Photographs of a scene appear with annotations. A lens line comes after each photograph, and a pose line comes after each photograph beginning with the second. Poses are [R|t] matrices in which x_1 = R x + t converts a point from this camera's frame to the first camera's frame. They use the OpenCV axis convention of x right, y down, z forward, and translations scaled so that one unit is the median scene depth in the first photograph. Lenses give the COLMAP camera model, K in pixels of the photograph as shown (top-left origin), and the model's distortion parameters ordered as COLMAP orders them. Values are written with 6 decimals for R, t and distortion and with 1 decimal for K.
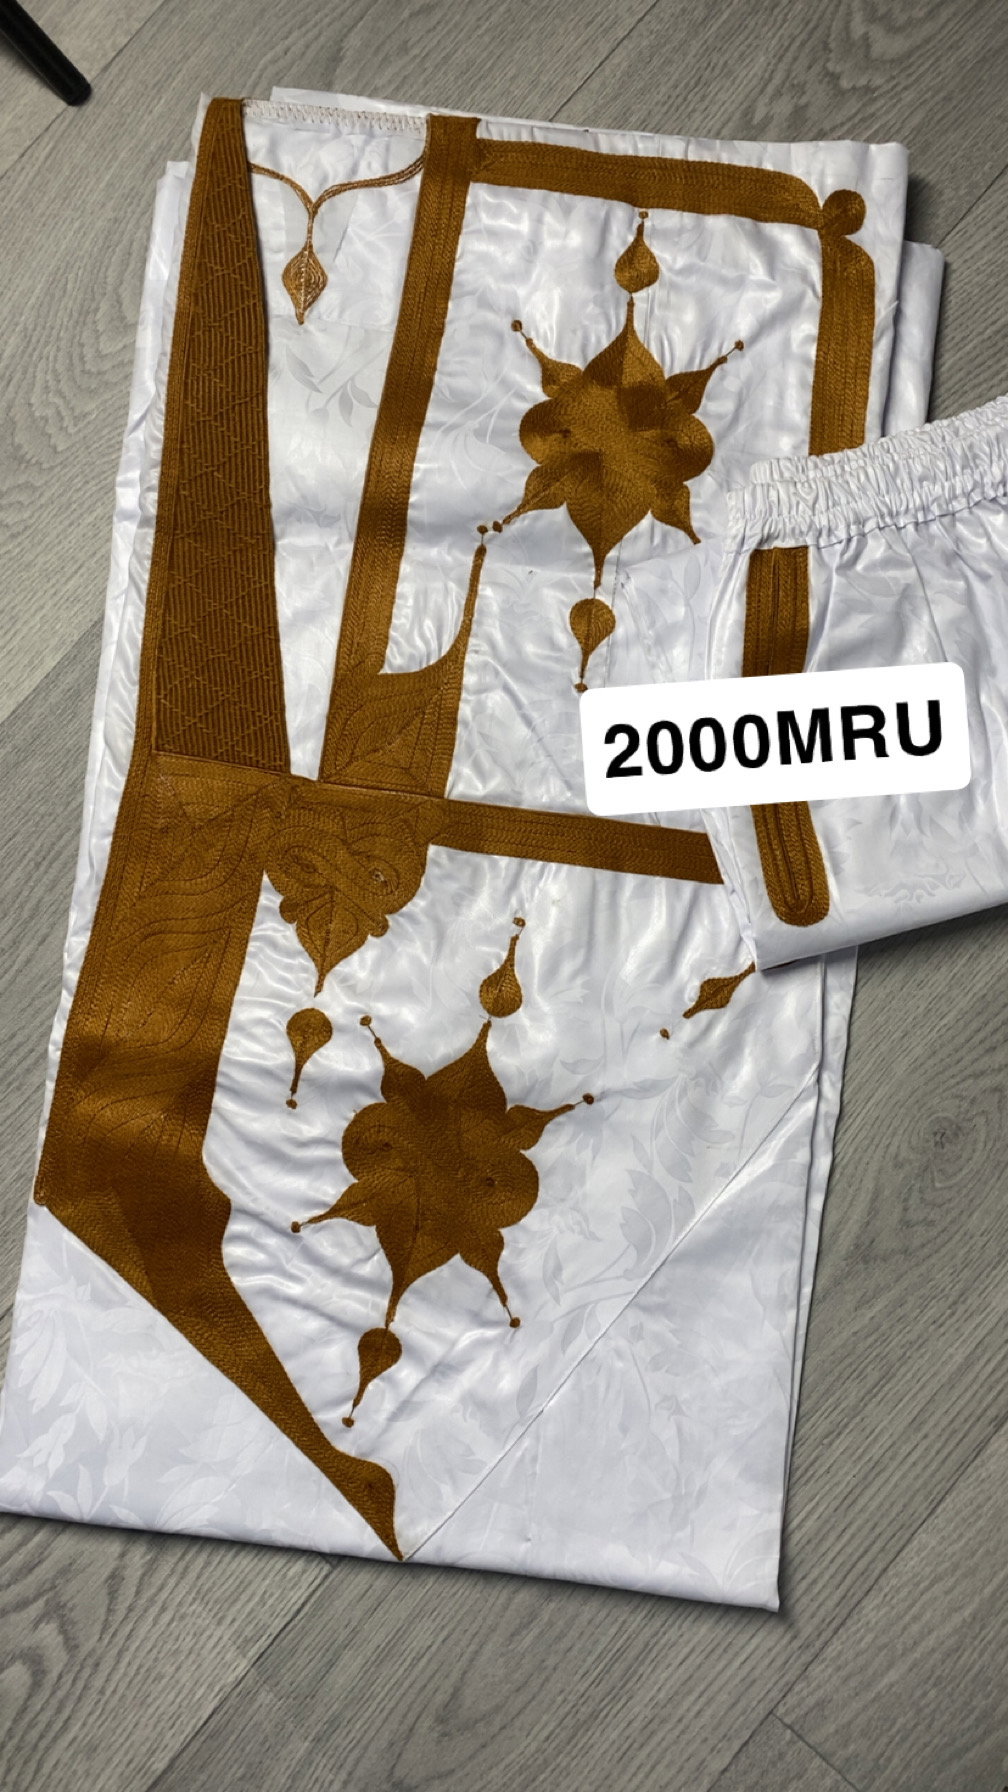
lens RADIAL K [[1437.6, 0, 504.0], [0, 1437.6, 896.0], [0, 0, 1]] dist [-0.001426, 0.011596]
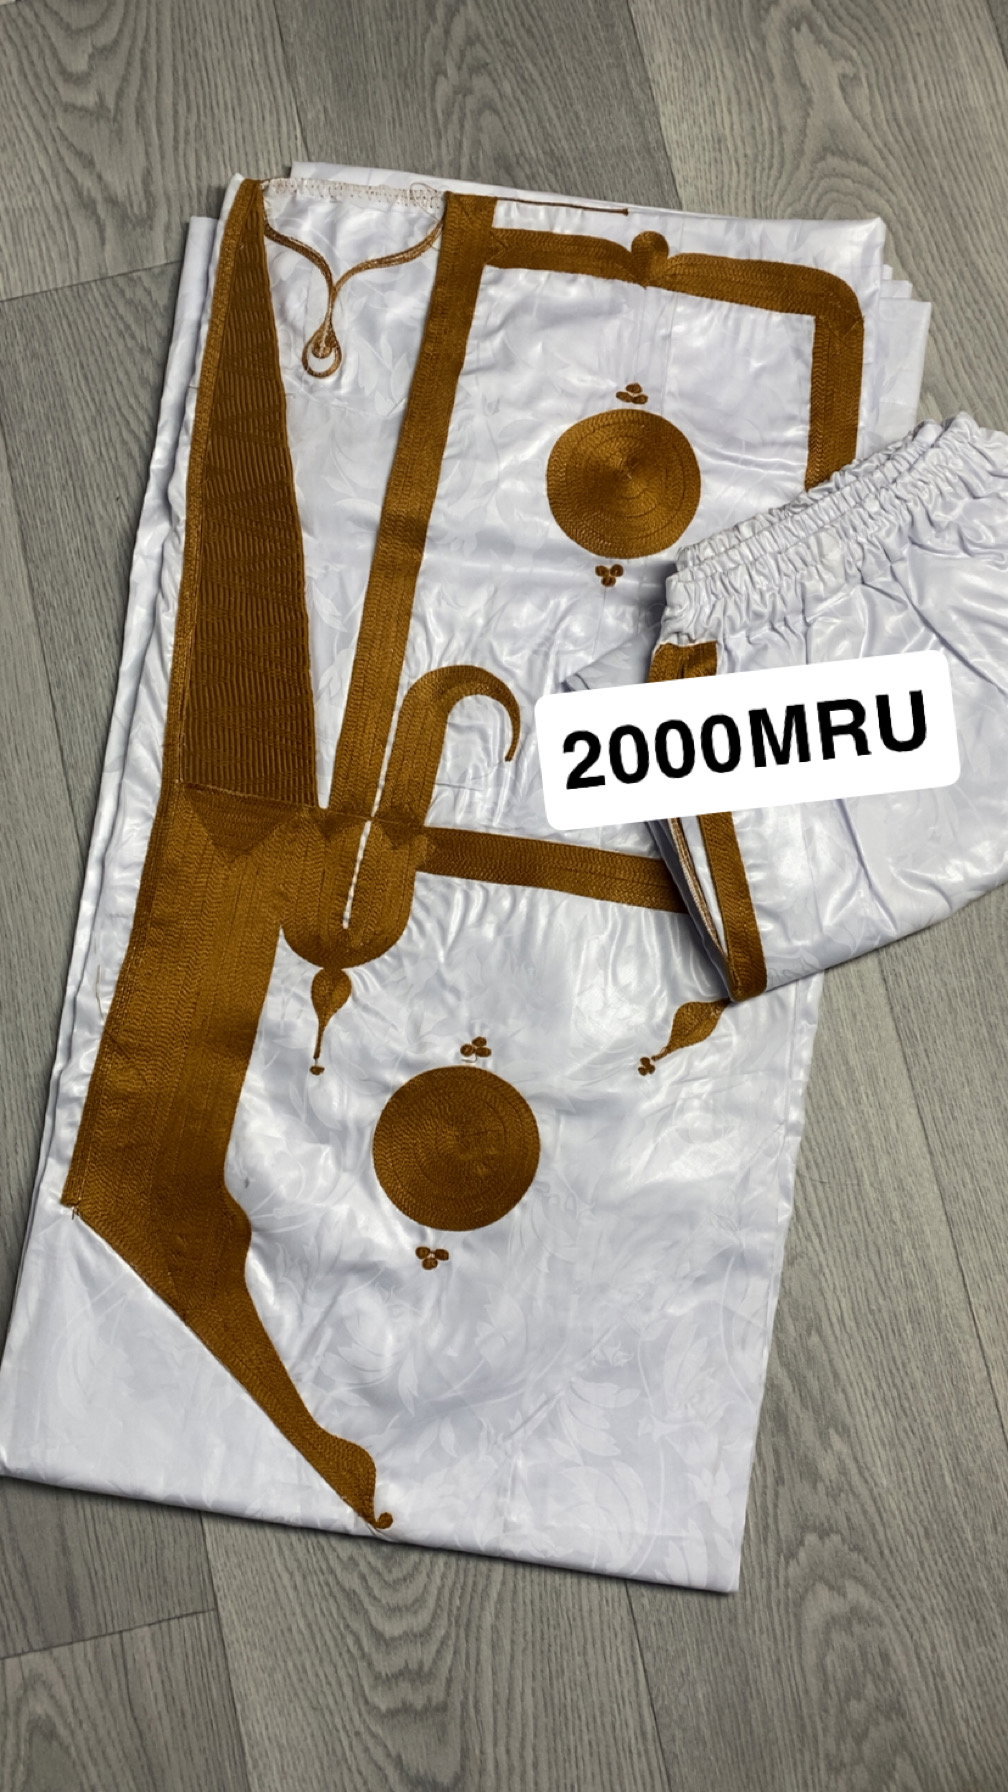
lens RADIAL K [[1437.6, 0, 504.0], [0, 1437.6, 896.0], [0, 0, 1]] dist [-0.001426, 0.011596]
pose [[-0.597227, 0.796483, -0.094521, 0.122563], [-0.794847, -0.571941, 0.202738, -0.389974], [0.107417, 0.196210, 0.974661, -0.013170]]
